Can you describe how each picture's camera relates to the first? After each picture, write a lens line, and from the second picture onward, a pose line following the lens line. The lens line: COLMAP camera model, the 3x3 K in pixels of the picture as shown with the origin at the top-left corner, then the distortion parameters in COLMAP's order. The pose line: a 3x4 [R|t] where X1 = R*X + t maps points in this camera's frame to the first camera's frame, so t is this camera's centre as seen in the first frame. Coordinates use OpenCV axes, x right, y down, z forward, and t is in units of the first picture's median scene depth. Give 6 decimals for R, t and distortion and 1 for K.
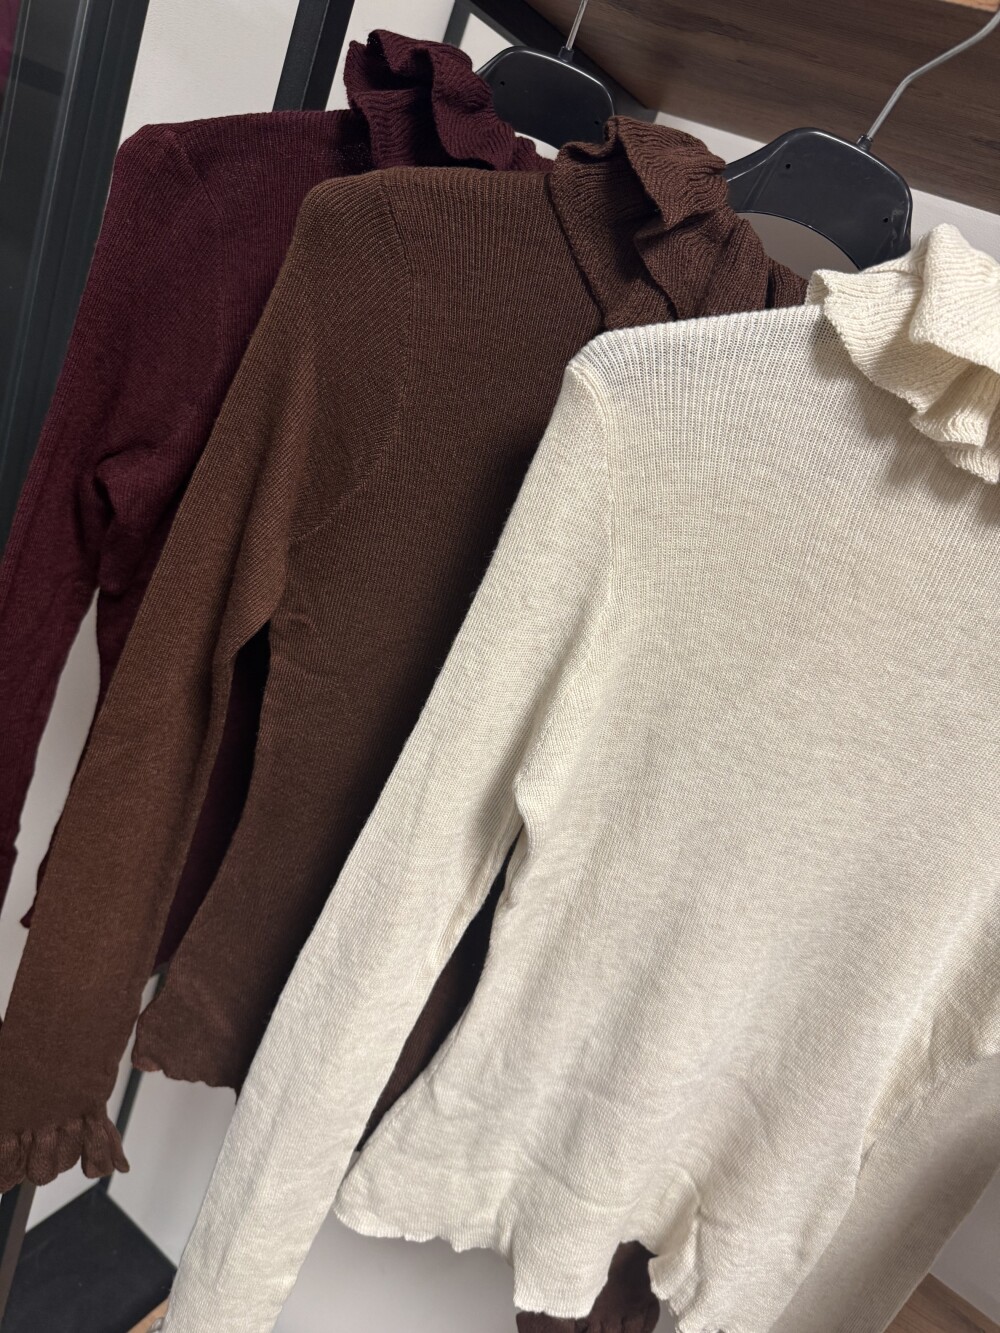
lens RADIAL K [[963.2, 0, 489.0], [0, 963.2, 645.6], [0, 0, 1]] dist [-0.001154, -0.018175]
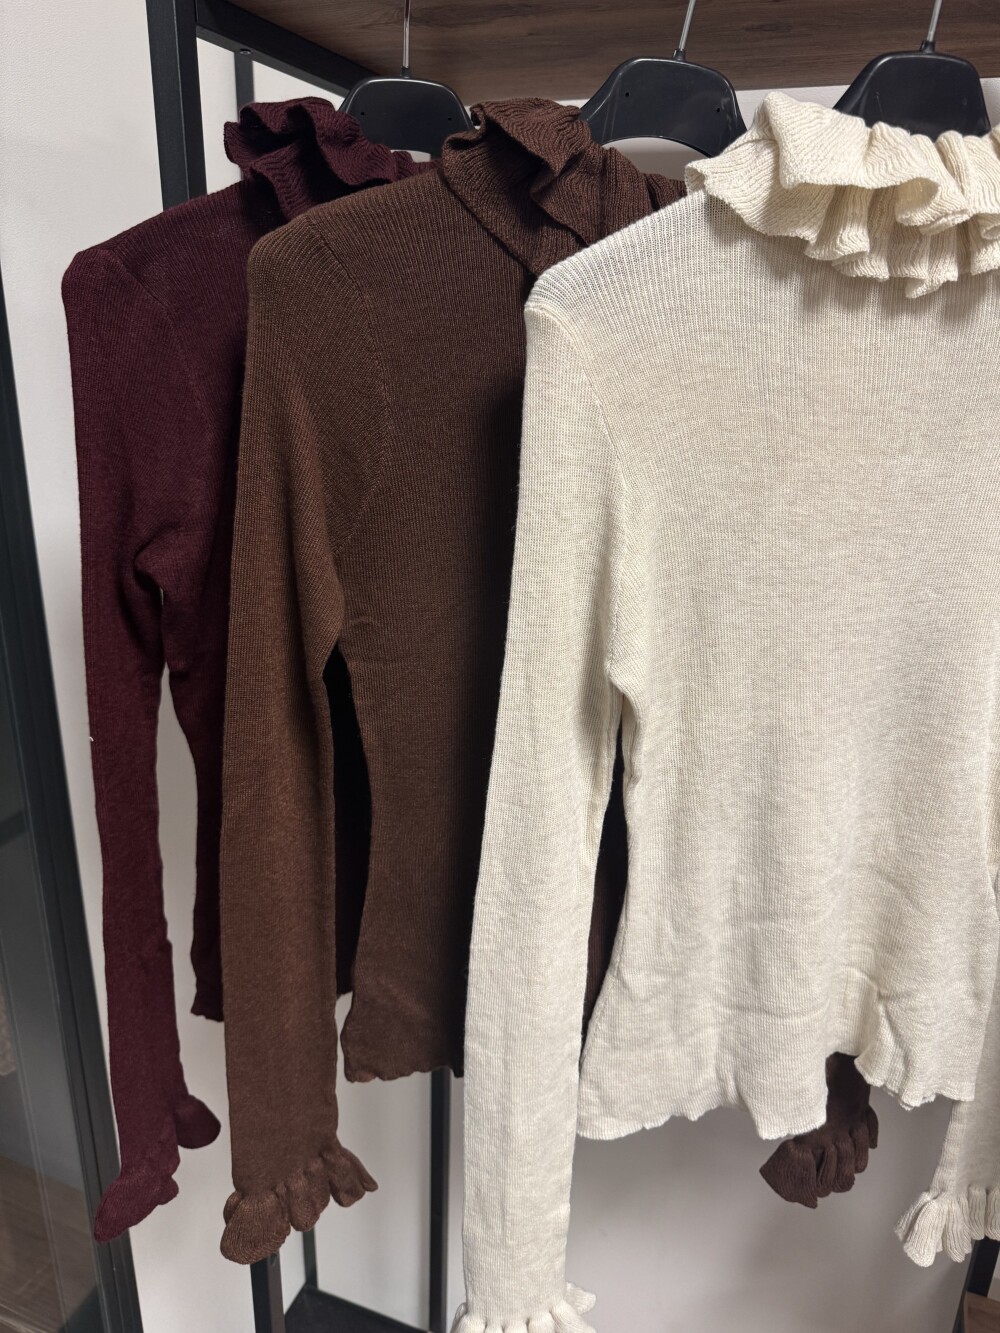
lens RADIAL K [[963.2, 0, 493.8], [0, 963.2, 645.9], [0, 0, 1]] dist [-0.001154, -0.018175]
pose [[0.926485, -0.369227, 0.072776, -0.153836], [0.371184, 0.928438, -0.015008, 0.076111], [-0.062027, 0.040918, 0.997235, -0.122436]]
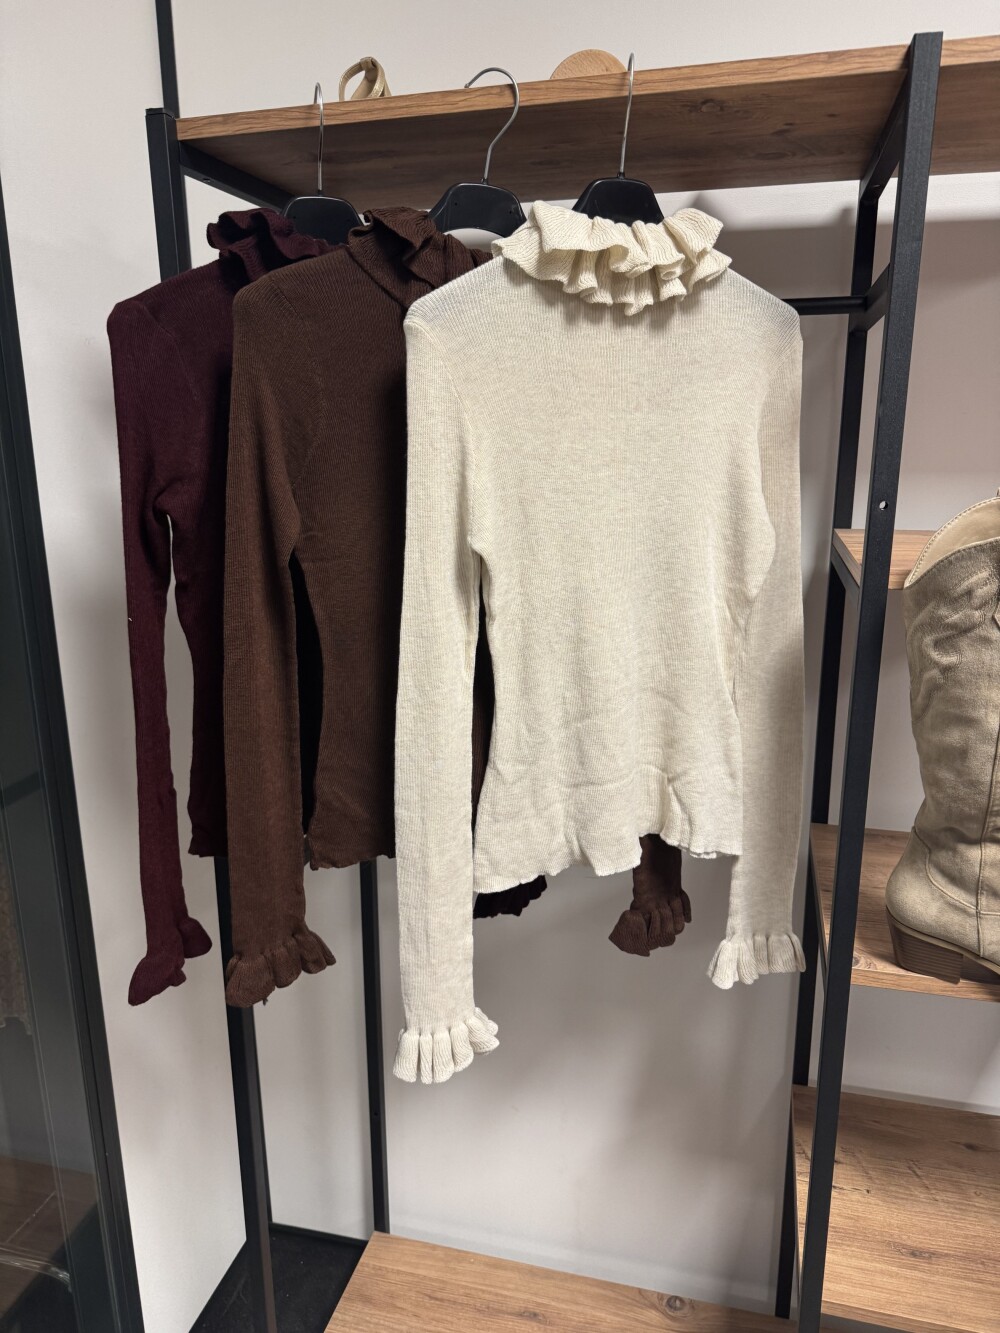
lens RADIAL K [[963.2, 0, 489.8], [0, 963.2, 662.0], [0, 0, 1]] dist [-0.001154, -0.018175]
pose [[0.883734, -0.419344, 0.207761, -0.383836], [0.436679, 0.898549, -0.043832, 0.413849], [-0.168303, 0.129461, 0.977197, -0.734491]]
